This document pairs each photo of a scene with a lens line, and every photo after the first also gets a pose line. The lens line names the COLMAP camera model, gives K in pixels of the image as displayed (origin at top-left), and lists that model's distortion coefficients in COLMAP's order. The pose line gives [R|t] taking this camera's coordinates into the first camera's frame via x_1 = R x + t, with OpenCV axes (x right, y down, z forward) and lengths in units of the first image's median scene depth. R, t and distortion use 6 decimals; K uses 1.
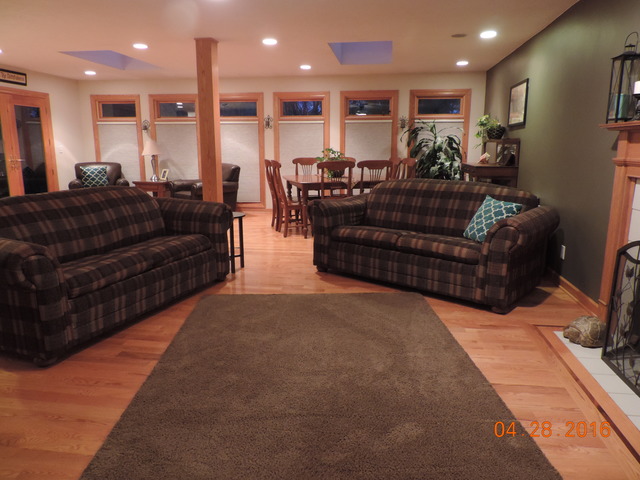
lens RADIAL K [[455.1, 0, 321.3], [0, 455.1, 242.7], [0, 0, 1]] dist [-0.023492, 0.010246]
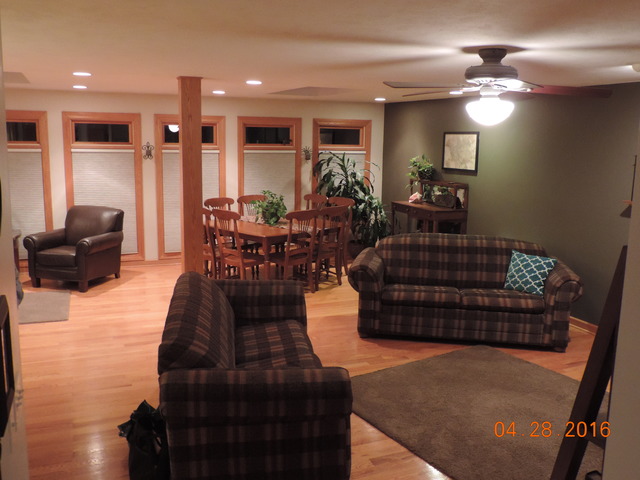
lens RADIAL K [[596.2, 0, 321.3], [0, 596.2, 242.6], [0, 0, 1]] dist [-0.030627, 0.000000]
pose [[0.857481, -0.074661, 0.509071, -0.417362], [0.089848, 0.995941, -0.005275, -0.081674], [-0.506611, 0.050262, 0.860709, -0.022828]]
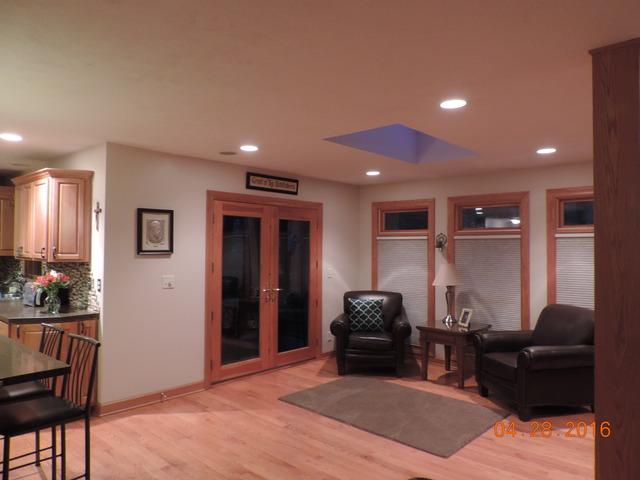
lens RADIAL K [[455.1, 0, 320.3], [0, 455.1, 241.0], [0, 0, 1]] dist [-0.023492, 0.010246]
pose [[0.828523, -0.010116, -0.559864, -0.169451], [-0.117889, 0.974276, -0.192065, -0.116562], [0.547405, 0.225132, 0.806017, 0.381833]]
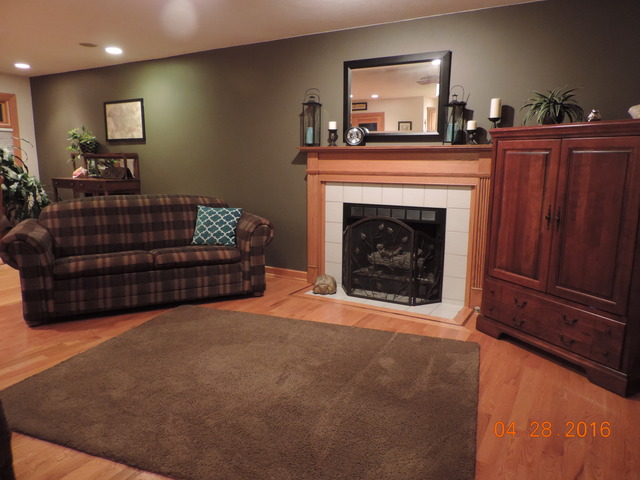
lens RADIAL K [[455.1, 0, 320.1], [0, 455.1, 242.2], [0, 0, 1]] dist [-0.023492, 0.010246]
pose [[0.368578, -0.162403, 0.915301, -0.292645], [0.185714, 0.977636, 0.098679, -0.035464], [-0.910857, 0.133613, 0.390496, 0.154470]]
